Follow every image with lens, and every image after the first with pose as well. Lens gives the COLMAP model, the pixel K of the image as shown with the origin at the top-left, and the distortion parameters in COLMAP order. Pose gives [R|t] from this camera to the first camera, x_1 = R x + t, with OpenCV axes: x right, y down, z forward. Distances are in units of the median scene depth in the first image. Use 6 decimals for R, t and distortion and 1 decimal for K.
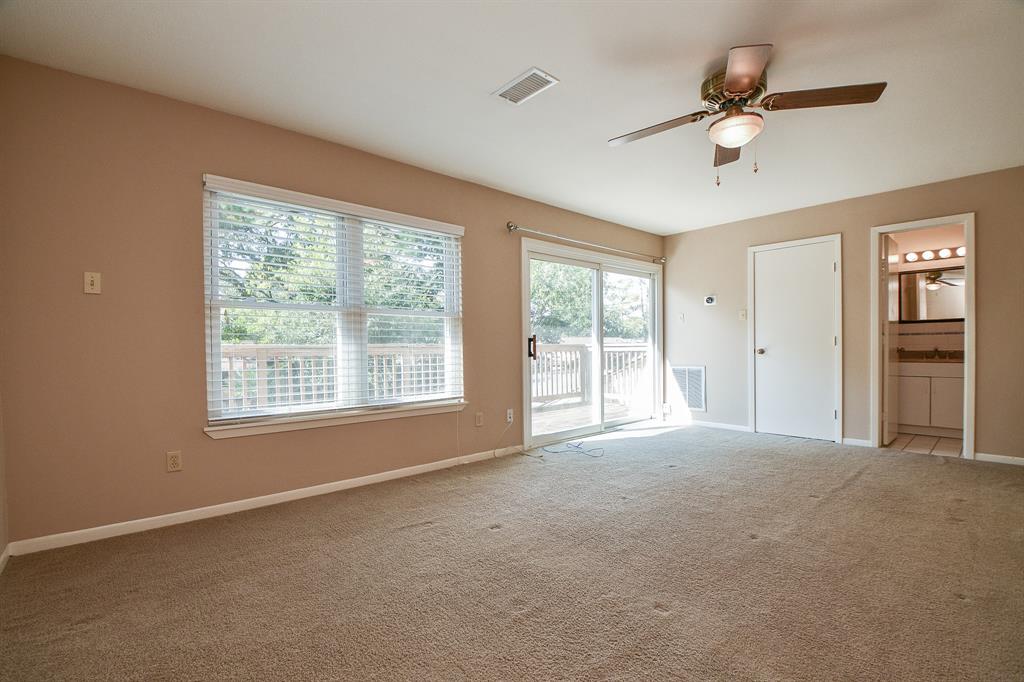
lens RADIAL K [[454.8, 0, 520.8], [0, 454.8, 347.6], [0, 0, 1]] dist [0.001876, -0.017896]
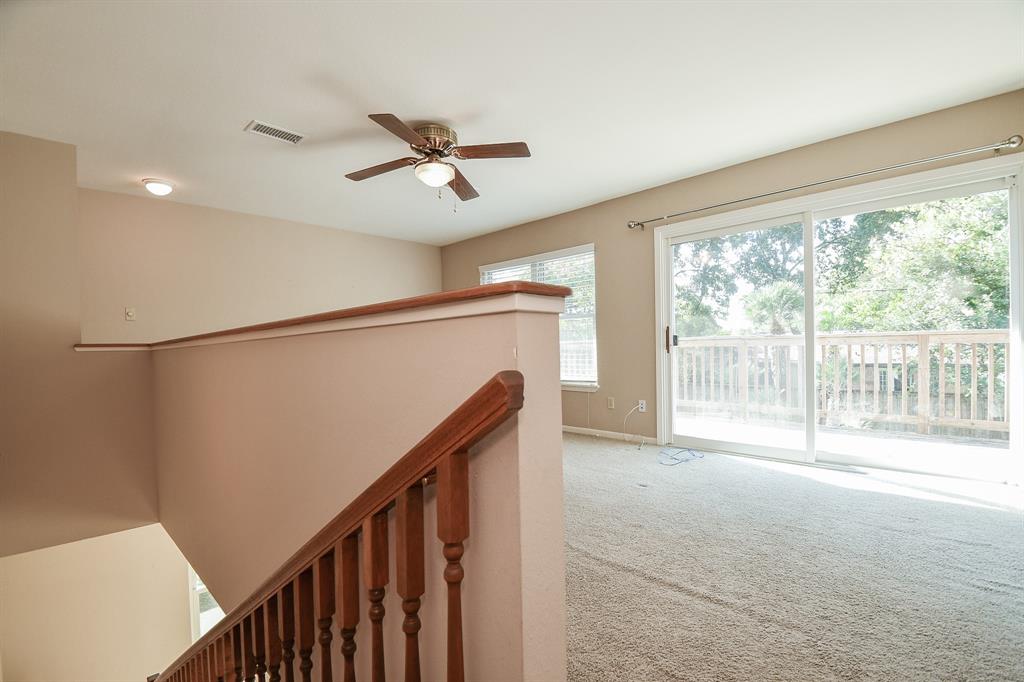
lens RADIAL K [[454.8, 0, 520.8], [0, 454.8, 347.6], [0, 0, 1]] dist [0.001876, -0.017896]
pose [[0.073732, 0.004459, -0.997268, 1.058781], [0.011843, 0.999916, 0.005346, 0.008316], [0.997208, -0.012204, 0.073673, 0.693841]]
